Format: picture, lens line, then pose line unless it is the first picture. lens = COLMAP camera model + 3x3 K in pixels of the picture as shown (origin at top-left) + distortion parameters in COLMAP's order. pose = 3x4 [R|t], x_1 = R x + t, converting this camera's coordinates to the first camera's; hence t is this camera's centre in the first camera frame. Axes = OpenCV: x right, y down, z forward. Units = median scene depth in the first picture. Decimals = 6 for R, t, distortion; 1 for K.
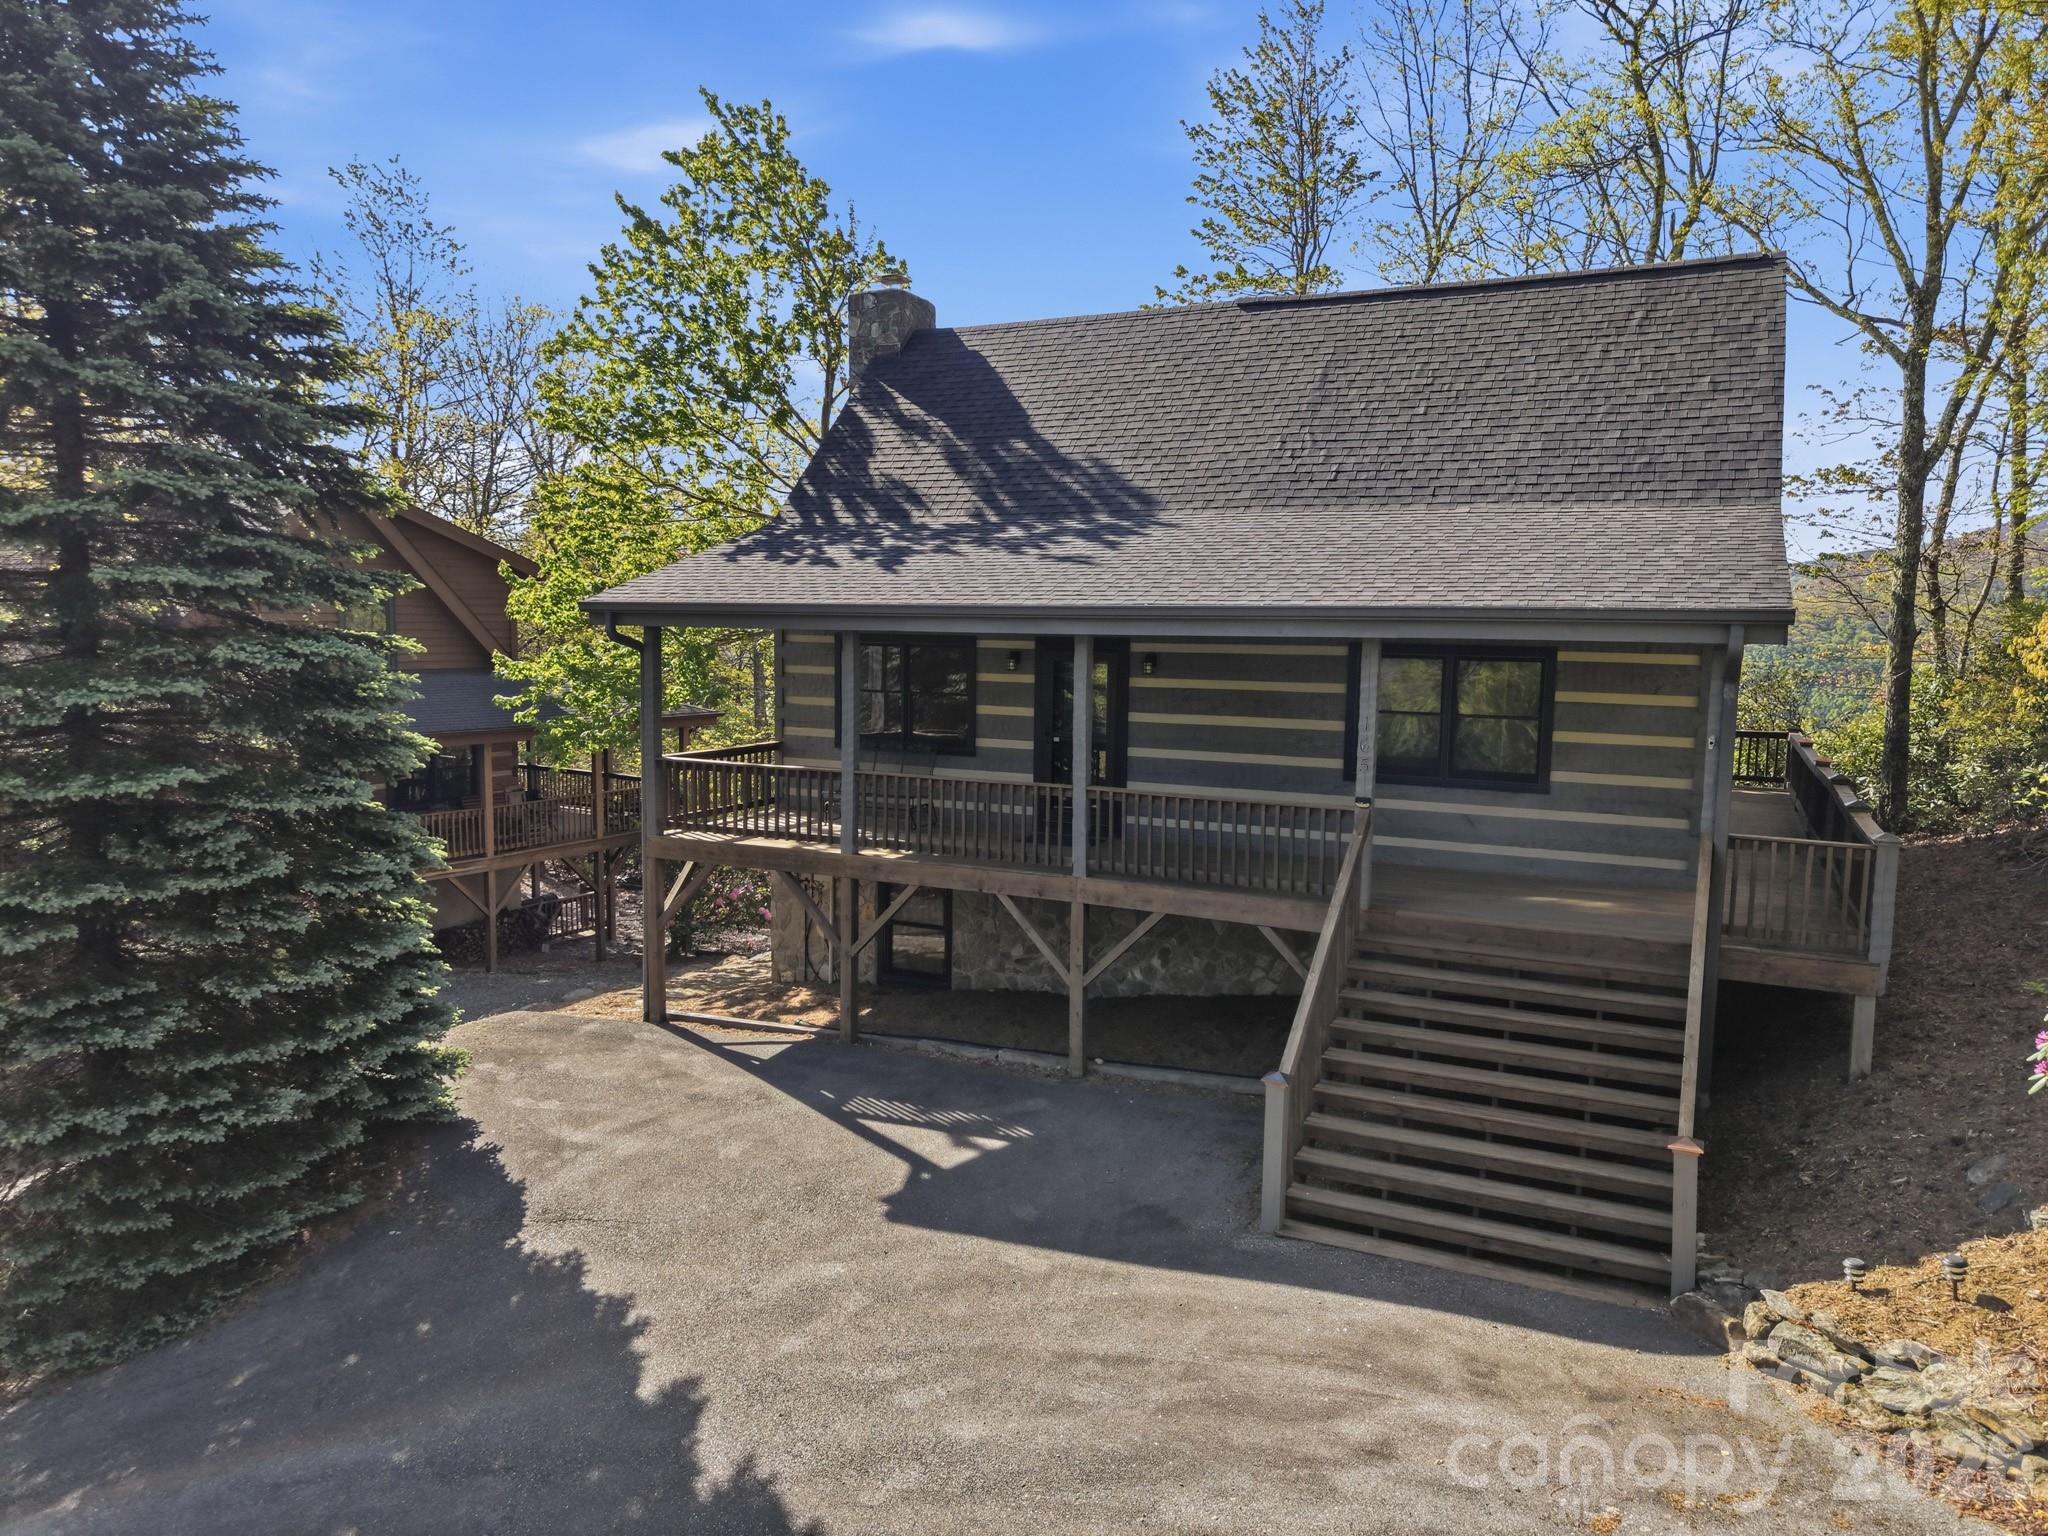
lens RADIAL K [[1338.6, 0, 1024.0], [0, 1338.6, 768.0], [0, 0, 1]] dist [0.064111, -0.064843]
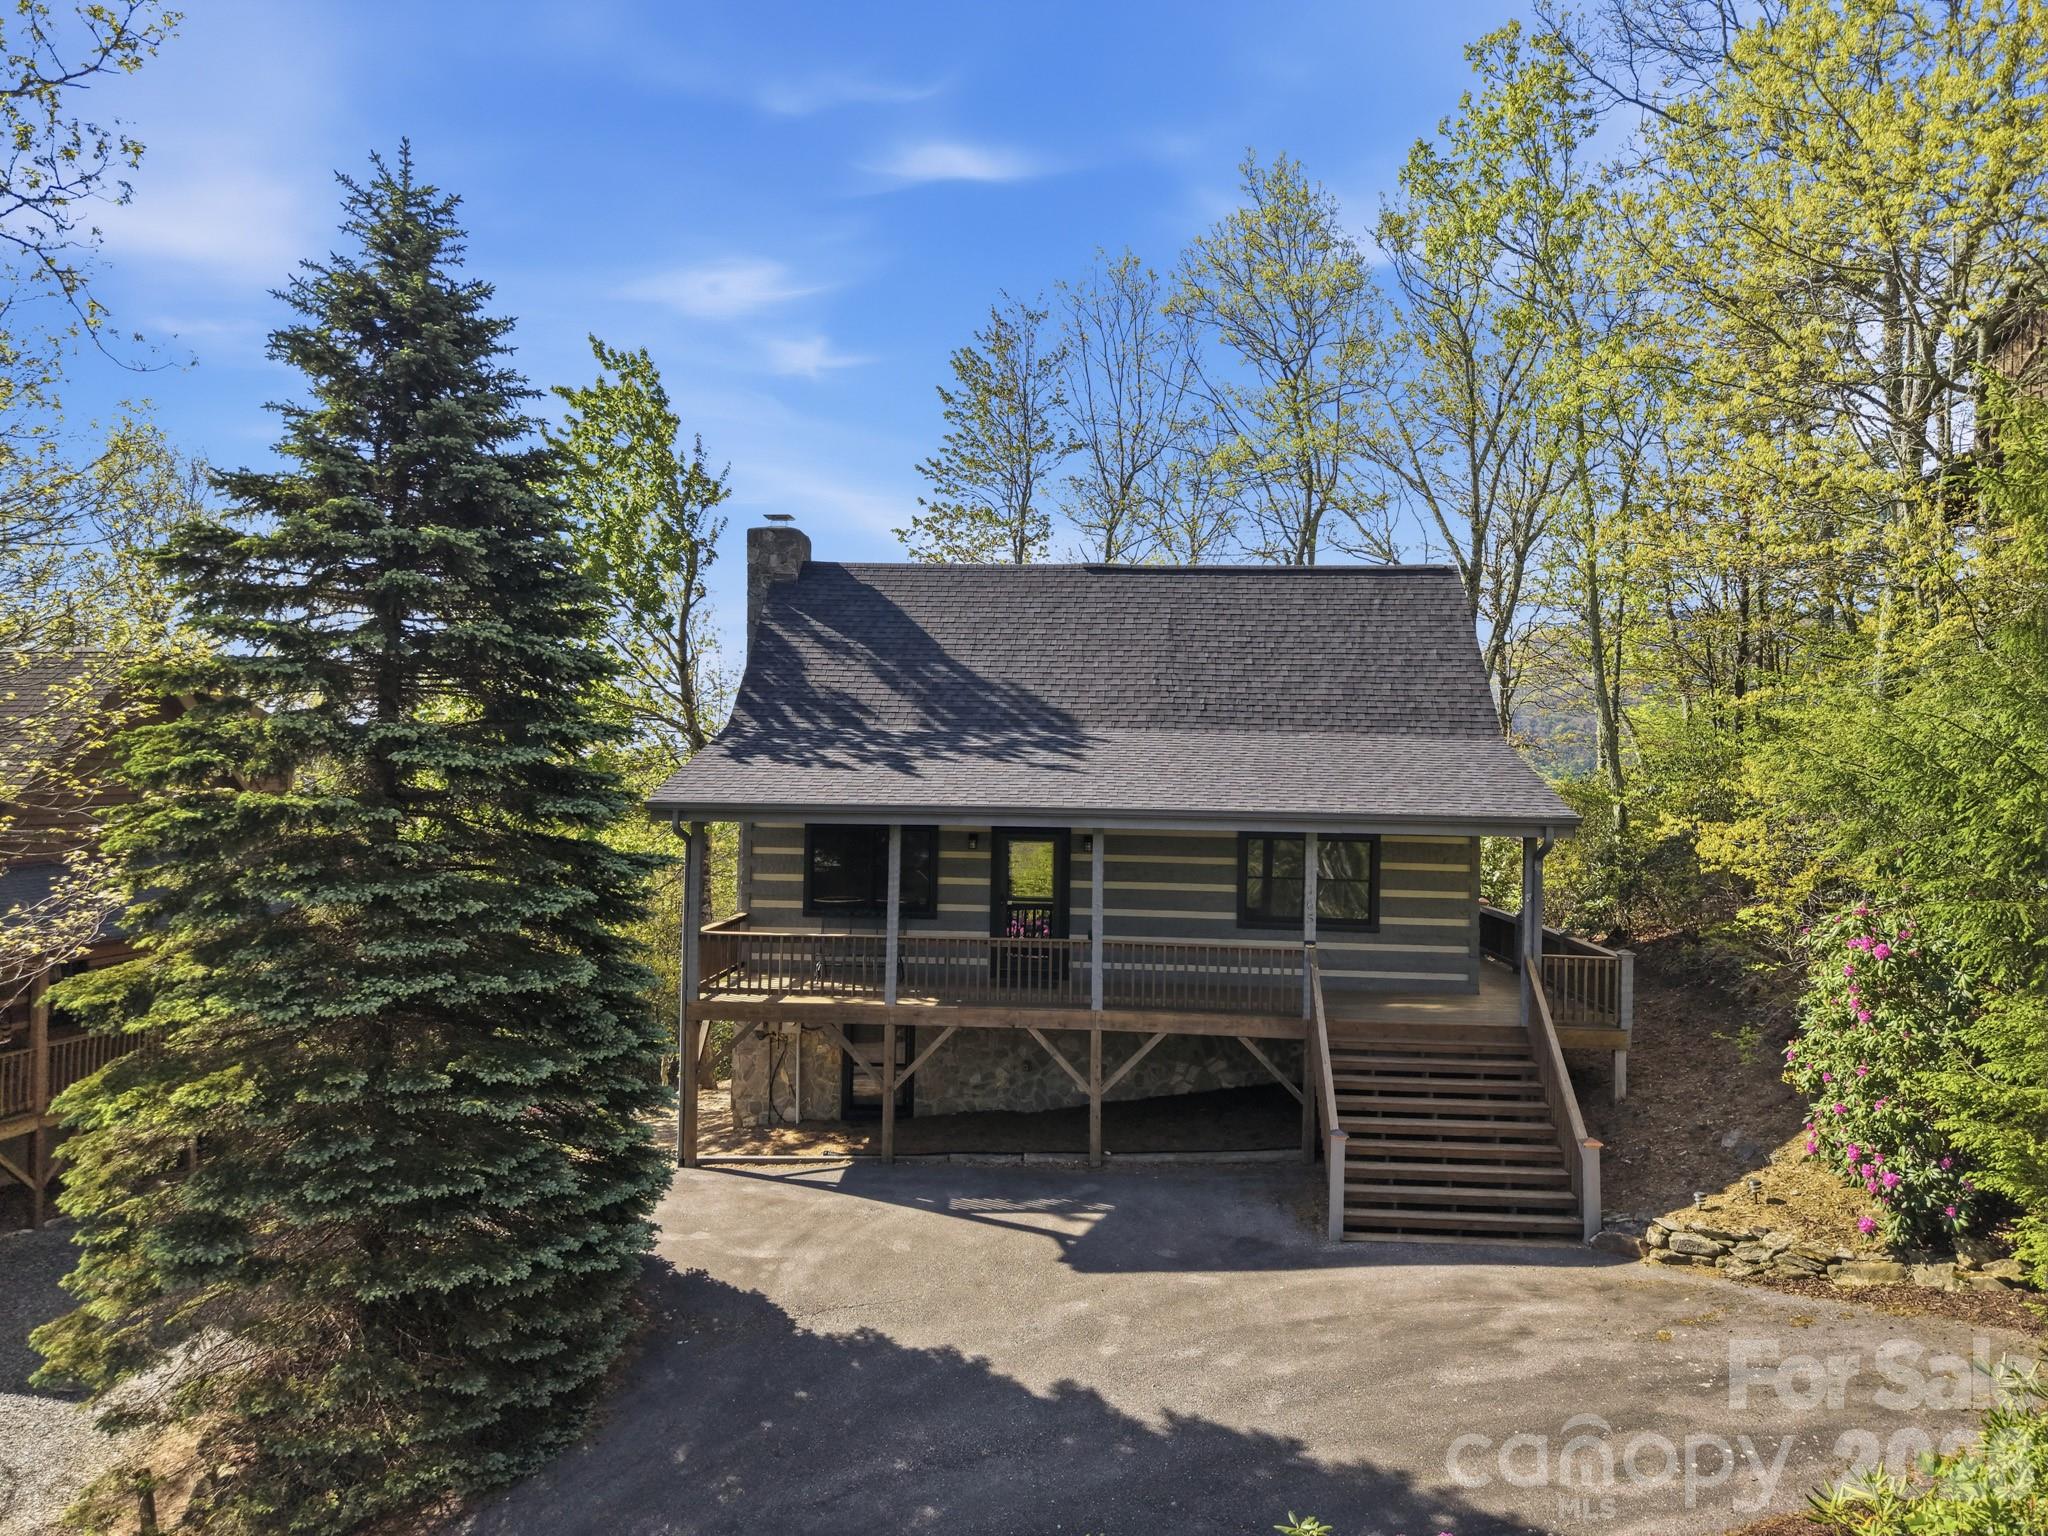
lens RADIAL K [[1338.6, 0, 1024.0], [0, 1338.6, 768.0], [0, 0, 1]] dist [0.064111, -0.064843]
pose [[0.930401, 0.002405, 0.366535, -0.509206], [0.035947, 0.994559, -0.097772, -0.029890], [-0.364776, 0.104143, 0.925253, -0.225946]]
